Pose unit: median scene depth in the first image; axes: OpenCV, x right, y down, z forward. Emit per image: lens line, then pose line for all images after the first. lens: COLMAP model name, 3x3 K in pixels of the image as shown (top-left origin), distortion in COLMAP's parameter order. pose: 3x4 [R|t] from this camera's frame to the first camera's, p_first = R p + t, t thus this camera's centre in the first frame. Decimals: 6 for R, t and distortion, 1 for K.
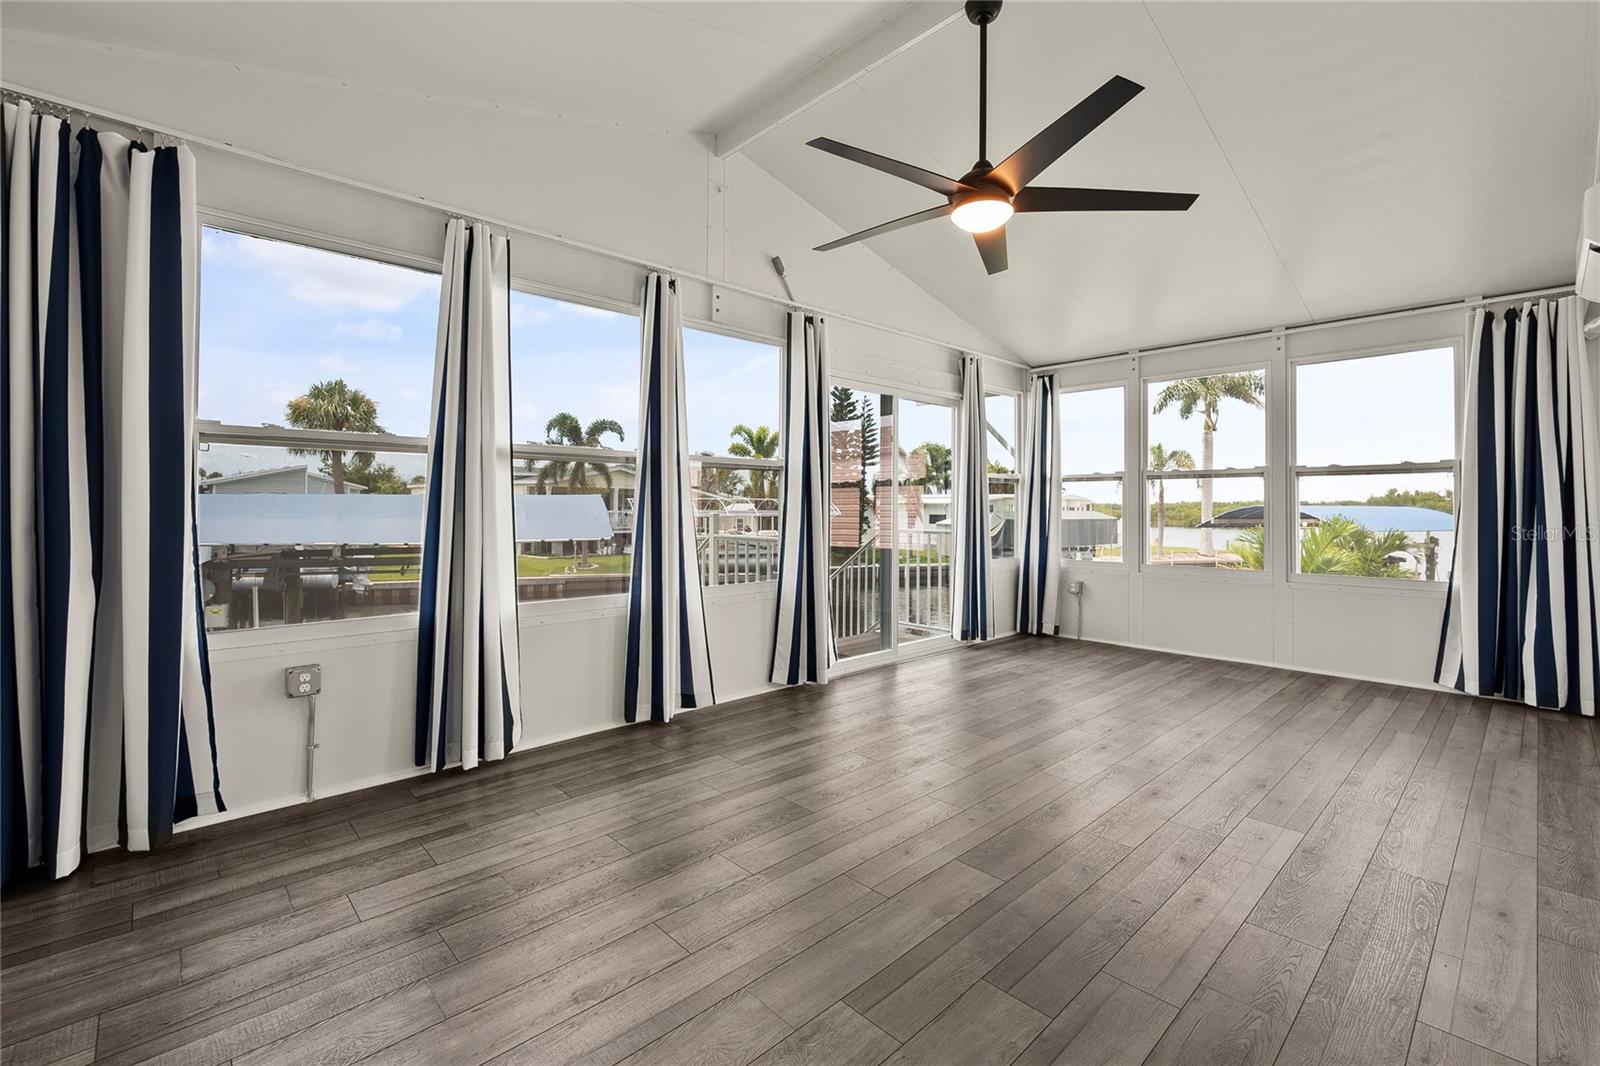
lens RADIAL K [[700.4, 0, 795.3], [0, 700.4, 480.2], [0, 0, 1]] dist [-0.001814, 0.019367]
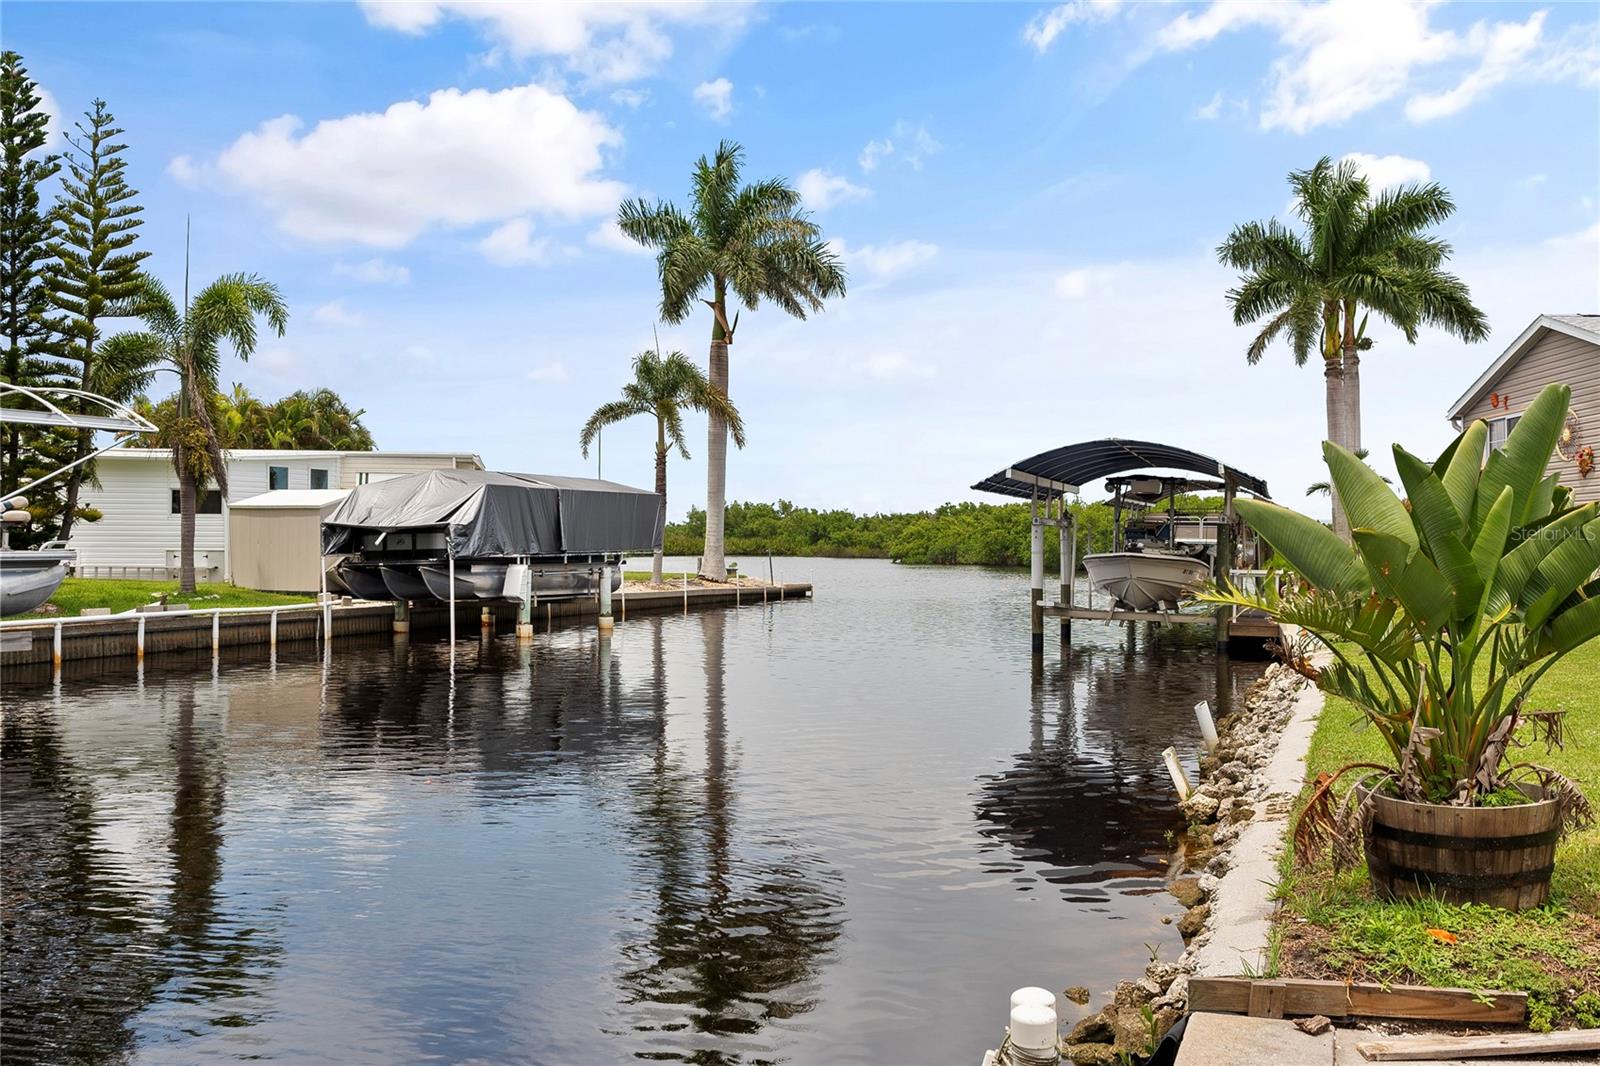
lens RADIAL K [[1390.0, 0, 800.0], [0, 1390.0, 533.0], [0, 0, 1]] dist [-0.004275, -0.006319]
pose [[0.690219, 0.001763, 0.723598, -0.166042], [-0.027830, 0.999322, 0.024111, 0.066376], [-0.723065, -0.036780, 0.689800, 0.357665]]
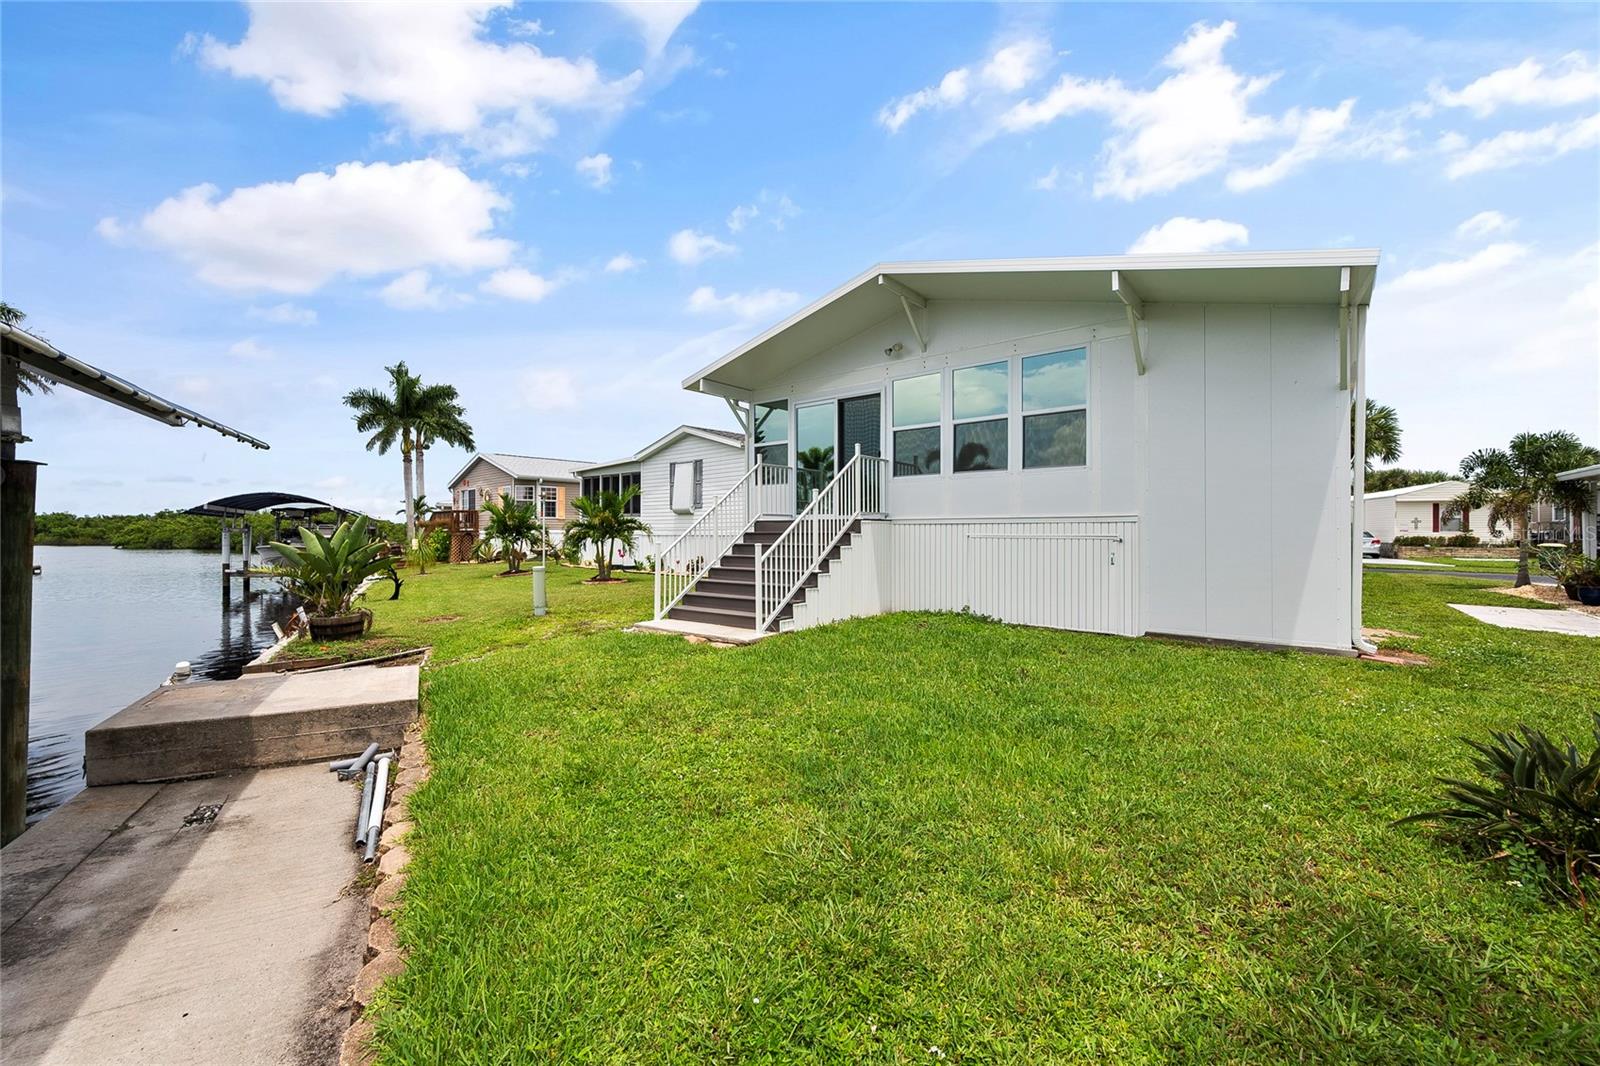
lens RADIAL K [[634.0, 0, 799.0], [0, 634.0, 527.9], [0, 0, 1]] dist [0.003405, -0.000088]
pose [[-0.127139, 0.000314, 0.991885, -0.315085], [-0.036332, 0.999327, -0.004974, 0.051440], [-0.991219, -0.036669, -0.127042, 0.240578]]
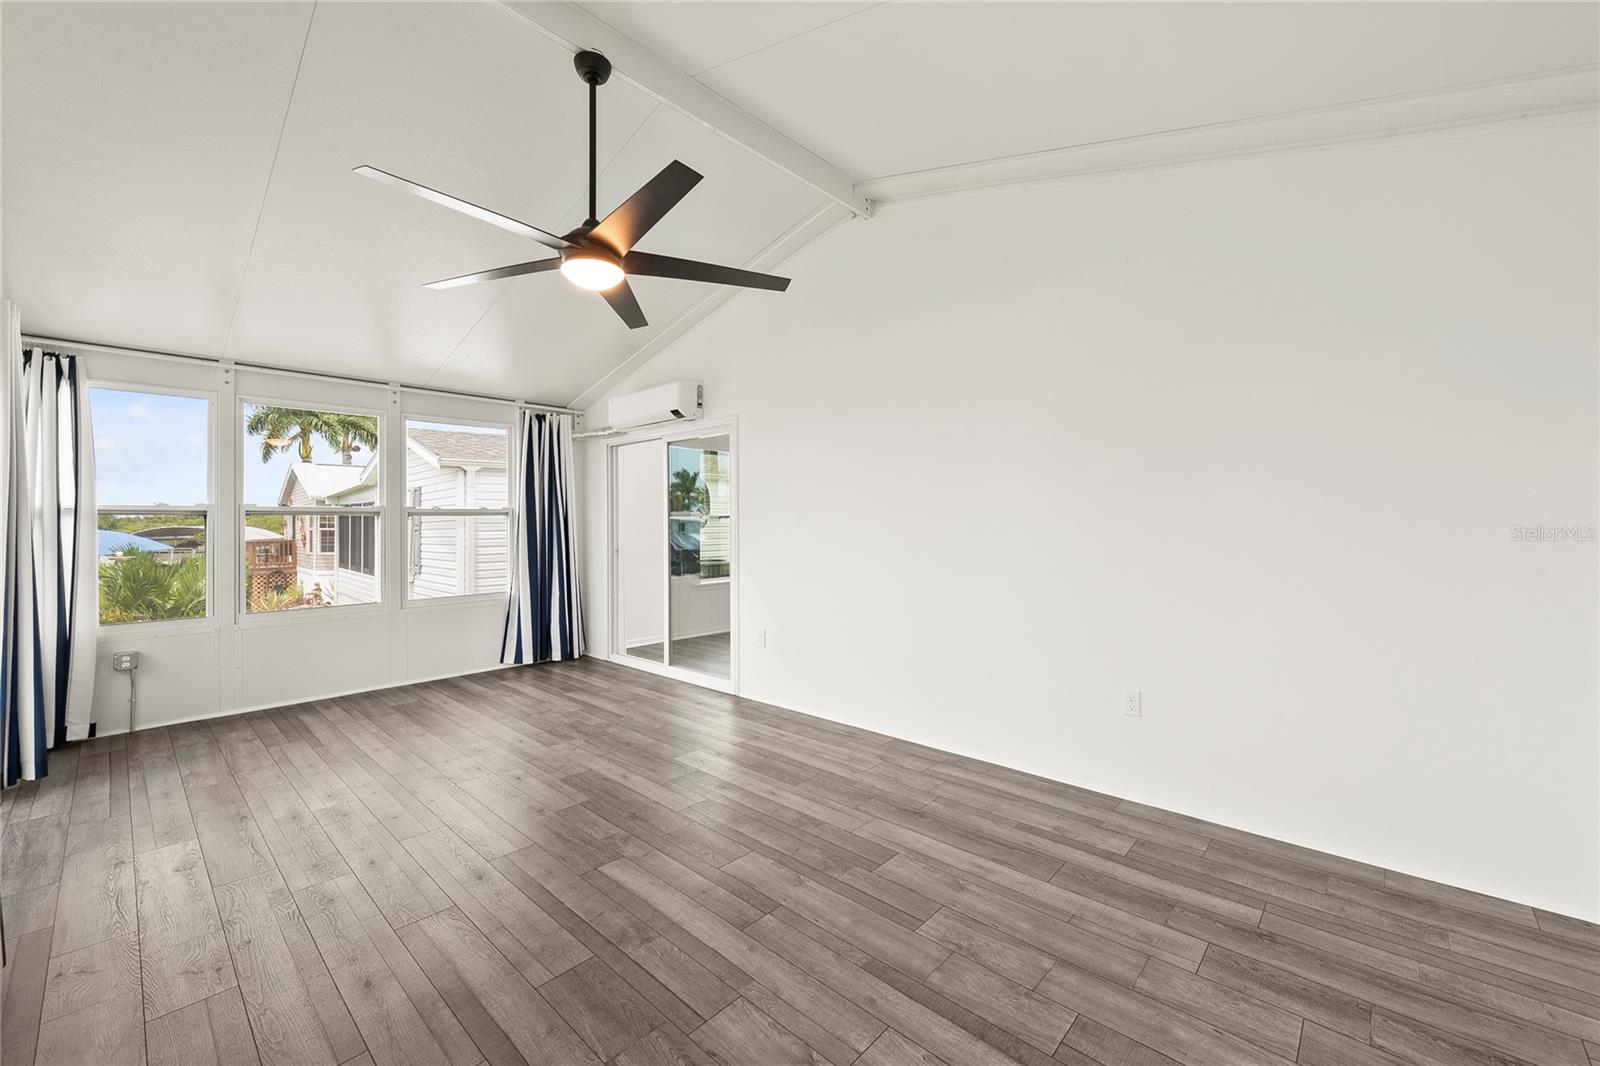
lens RADIAL K [[638.5, 0, 798.8], [0, 638.5, 510.7], [0, 0, 1]] dist [0.003135, 0.000116]
pose [[-0.072895, 0.013012, 0.997255, -0.064978], [-0.031712, 0.999379, -0.015358, -0.003170], [-0.996835, -0.032744, -0.072437, 0.074145]]
